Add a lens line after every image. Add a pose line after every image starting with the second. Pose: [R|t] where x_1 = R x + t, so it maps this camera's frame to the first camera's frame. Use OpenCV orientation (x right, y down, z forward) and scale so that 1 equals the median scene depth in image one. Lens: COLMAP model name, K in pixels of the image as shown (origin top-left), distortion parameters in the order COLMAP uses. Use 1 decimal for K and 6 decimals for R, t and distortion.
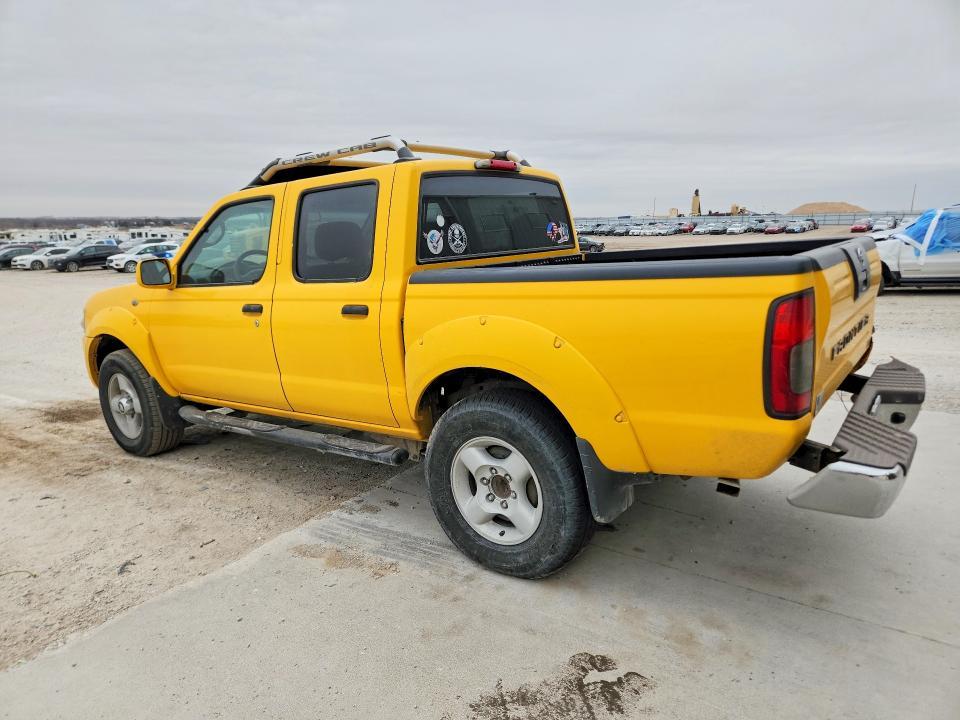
lens RADIAL K [[652.8, 0, 480.0], [0, 652.8, 360.0], [0, 0, 1]] dist [0.007971, 0.000213]
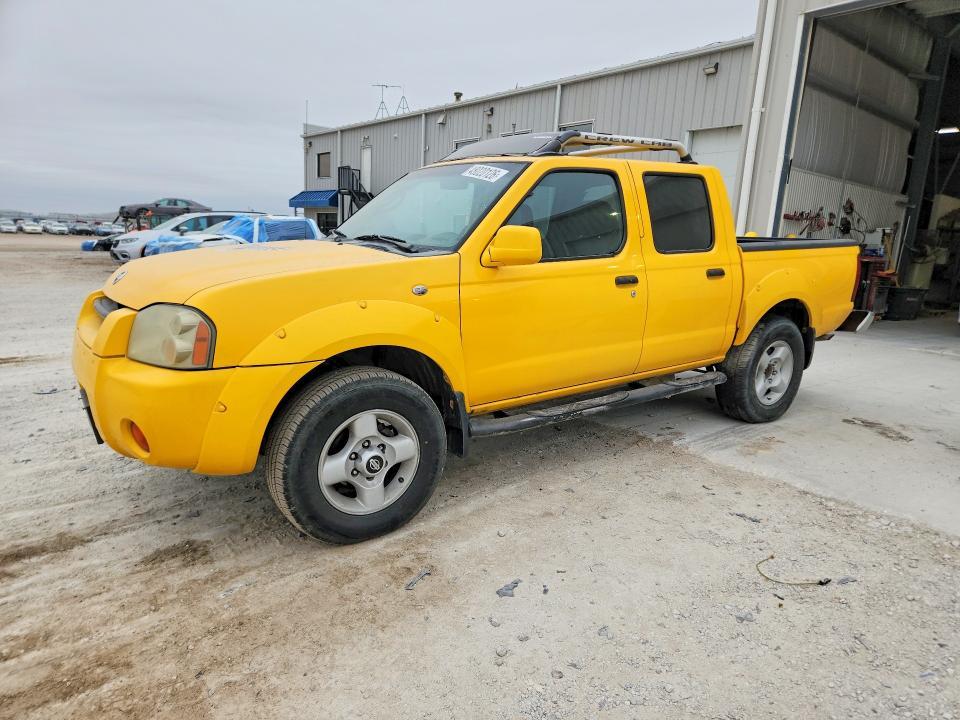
lens RADIAL K [[664.9, 0, 480.0], [0, 664.9, 360.0], [0, 0, 1]] dist [0.000916, -0.007837]
pose [[0.300744, -0.142205, 0.943043, -1.448981], [0.152361, 0.983285, 0.099684, -0.096489], [-0.941456, 0.113703, 0.317383, 0.915424]]
